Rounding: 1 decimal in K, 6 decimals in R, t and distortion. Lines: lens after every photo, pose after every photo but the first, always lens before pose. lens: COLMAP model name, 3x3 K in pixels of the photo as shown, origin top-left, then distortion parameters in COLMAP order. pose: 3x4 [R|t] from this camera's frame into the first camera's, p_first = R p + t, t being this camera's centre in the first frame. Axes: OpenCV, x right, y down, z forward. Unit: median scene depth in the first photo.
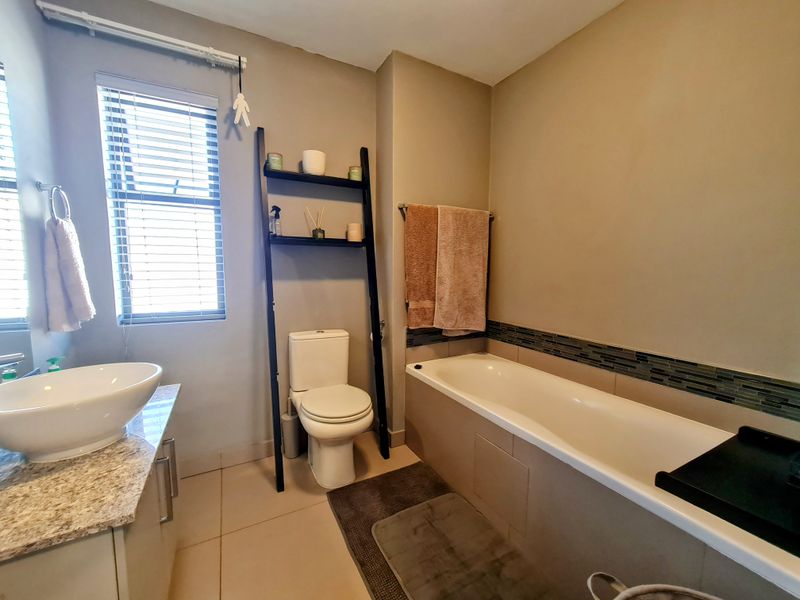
lens RADIAL K [[325.2, 0, 399.2], [0, 325.2, 300.1], [0, 0, 1]] dist [-0.001613, 0.001565]
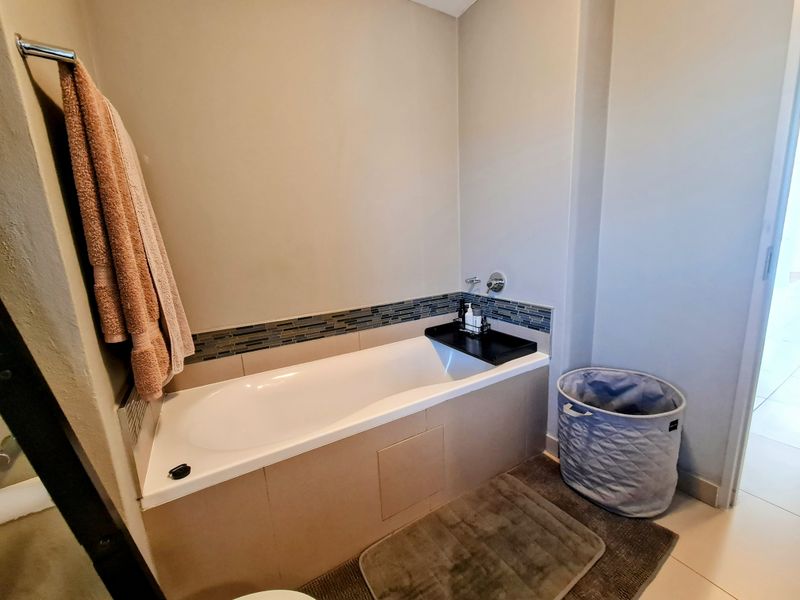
lens RADIAL K [[325.2, 0, 399.8], [0, 325.2, 301.6], [0, 0, 1]] dist [-0.001613, 0.001565]
pose [[-0.040062, -0.194330, 0.980118, -0.447705], [0.144278, 0.969500, 0.198123, -0.084973], [-0.988726, 0.149347, -0.010803, 0.870920]]
